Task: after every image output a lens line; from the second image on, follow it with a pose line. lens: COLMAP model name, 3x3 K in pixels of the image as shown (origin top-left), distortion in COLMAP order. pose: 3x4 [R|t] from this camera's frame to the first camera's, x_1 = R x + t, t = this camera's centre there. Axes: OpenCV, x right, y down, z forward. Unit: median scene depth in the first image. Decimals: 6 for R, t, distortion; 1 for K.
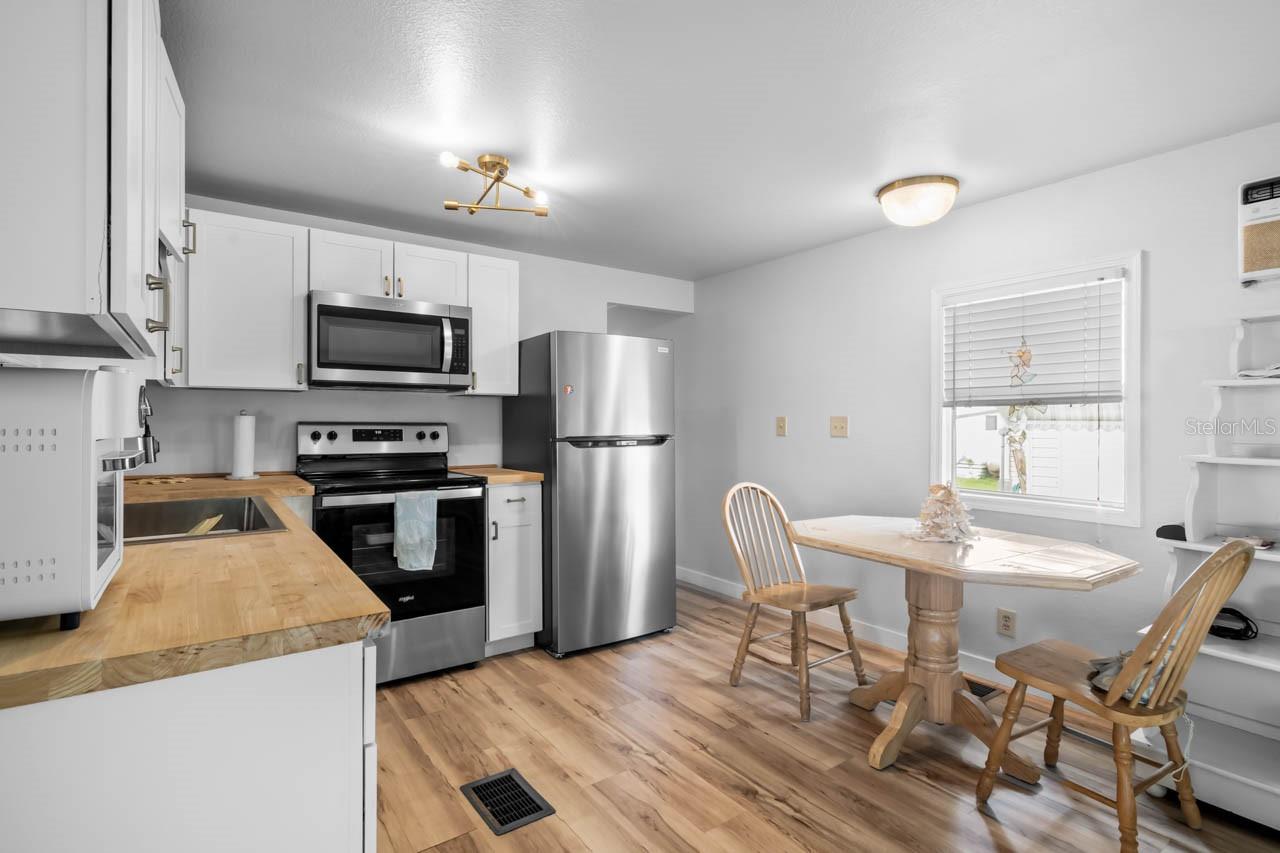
lens RADIAL K [[616.5, 0, 633.5], [0, 616.5, 417.3], [0, 0, 1]] dist [-0.000928, 0.000313]
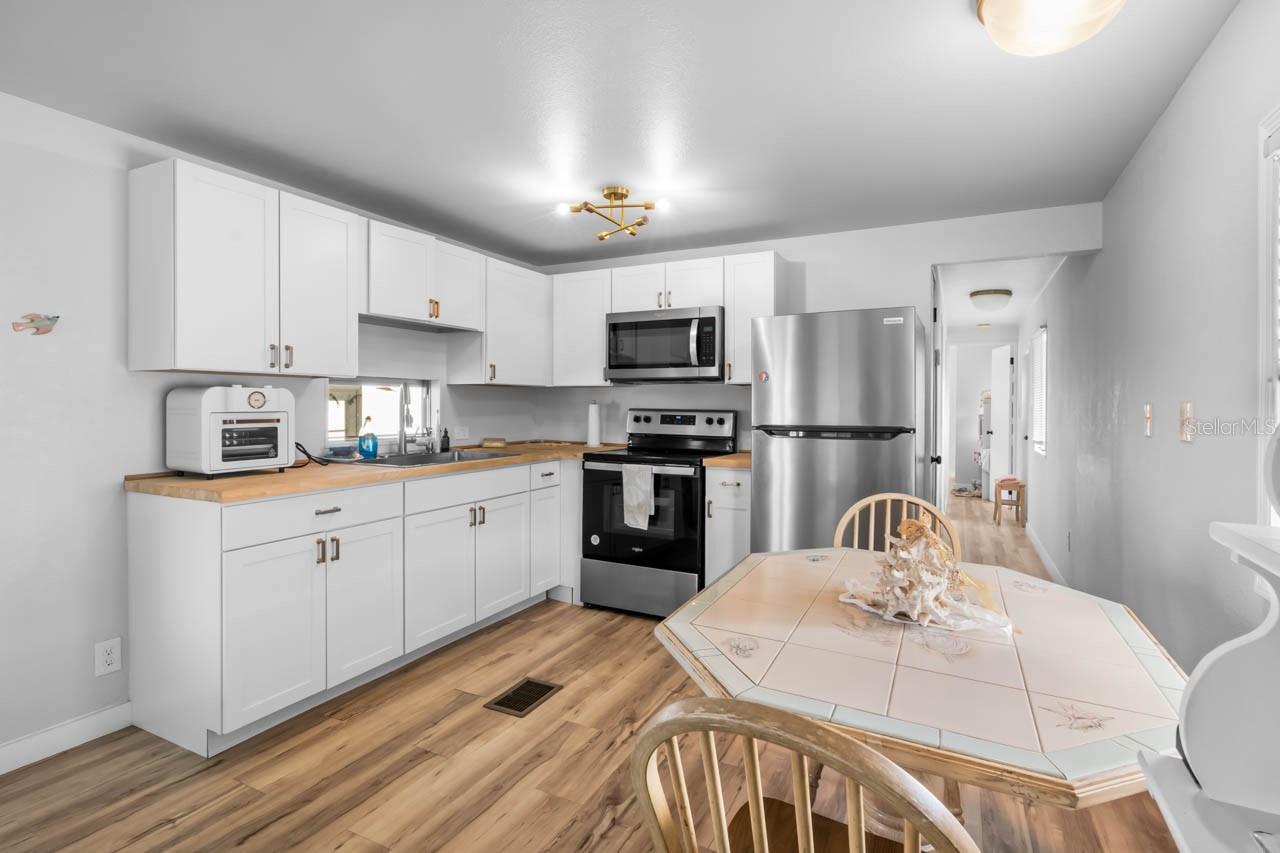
lens RADIAL K [[616.5, 0, 651.2], [0, 616.5, 406.8], [0, 0, 1]] dist [-0.000928, 0.000313]
pose [[0.473603, 0.002379, -0.880735, 0.679972], [-0.000730, 0.999997, 0.002308, 0.000449], [0.880738, -0.000450, 0.473603, 0.388876]]
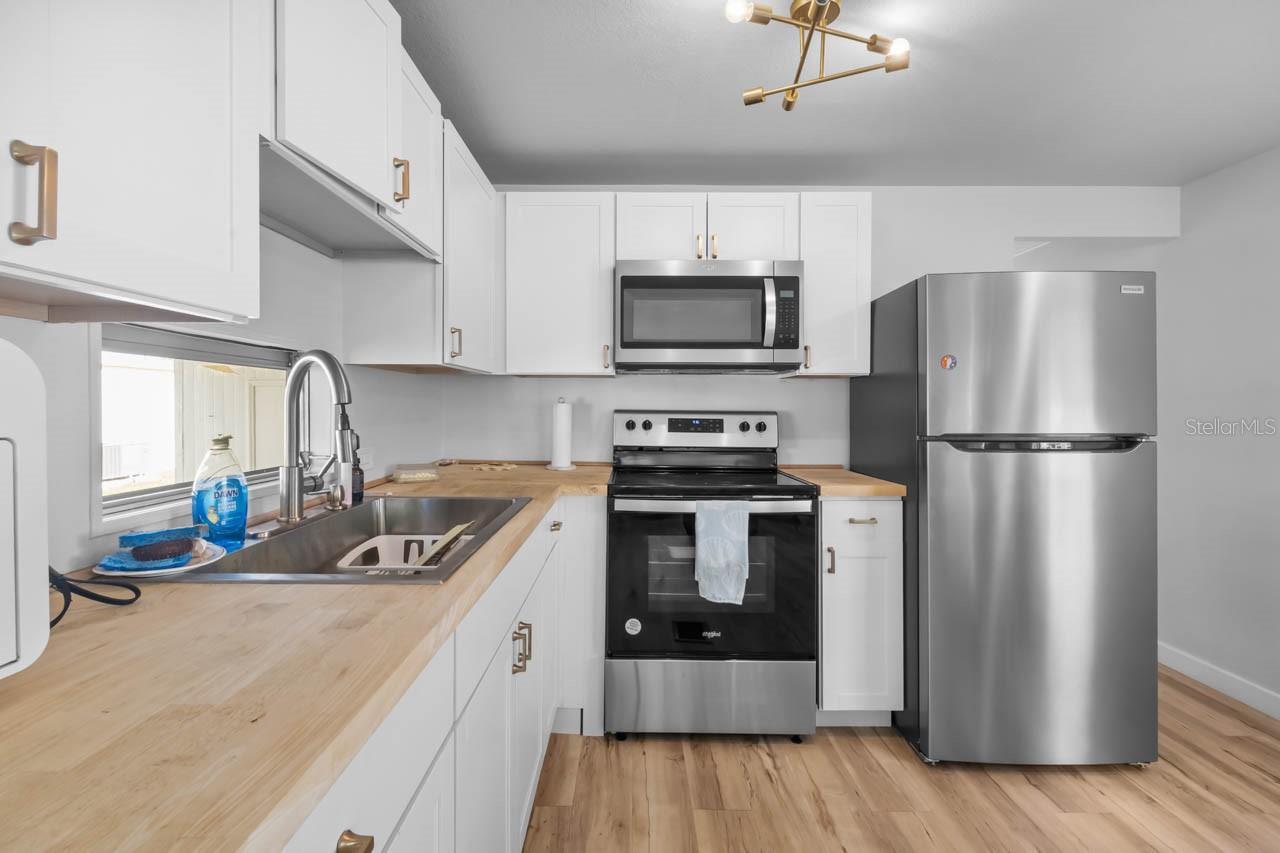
lens RADIAL K [[564.3, 0, 628.1], [0, 564.3, 408.9], [0, 0, 1]] dist [0.003735, -0.001683]
pose [[0.811687, 0.004366, -0.584077, -0.030730], [0.000347, 0.999968, 0.007957, -0.000513], [0.584093, -0.006661, 0.811659, 0.318254]]
